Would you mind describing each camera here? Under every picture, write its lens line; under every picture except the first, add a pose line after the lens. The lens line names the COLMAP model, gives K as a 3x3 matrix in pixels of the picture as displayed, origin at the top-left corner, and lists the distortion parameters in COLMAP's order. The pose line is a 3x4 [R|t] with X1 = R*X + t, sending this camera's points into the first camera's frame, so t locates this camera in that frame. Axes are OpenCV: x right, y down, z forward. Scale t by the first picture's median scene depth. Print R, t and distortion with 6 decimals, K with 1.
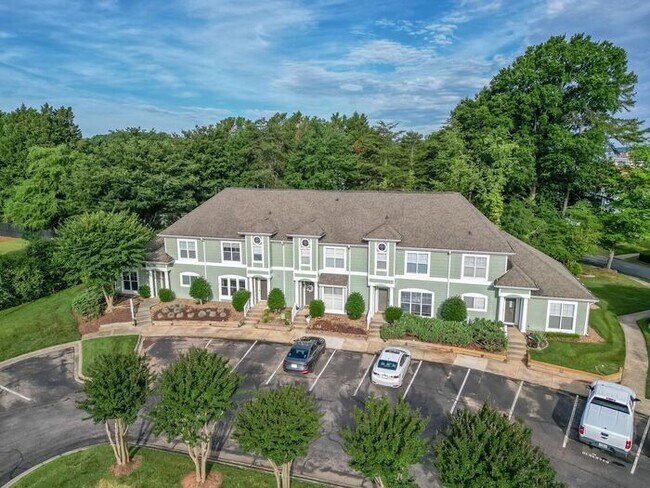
lens RADIAL K [[453.3, 0, 325.0], [0, 453.3, 244.0], [0, 0, 1]] dist [0.070320, -0.067012]
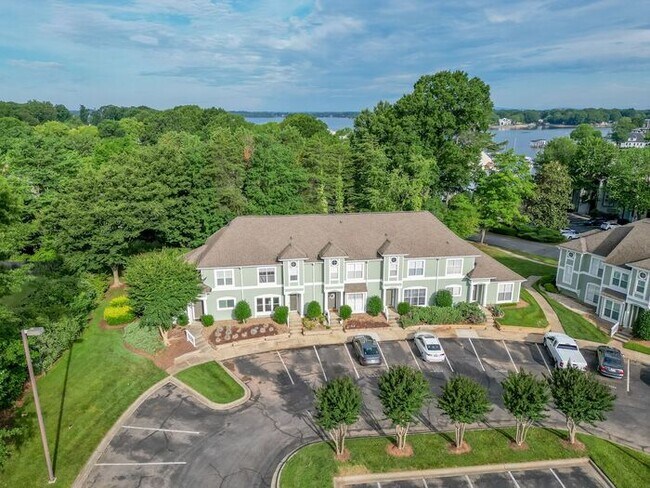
lens RADIAL K [[457.0, 0, 325.7], [0, 457.0, 241.6], [0, 0, 1]] dist [0.080513, -0.077207]
pose [[0.919339, -0.104949, 0.379212, -0.555897], [0.077398, 0.993177, 0.087229, -0.176958], [-0.385779, -0.050843, 0.921189, -0.159812]]
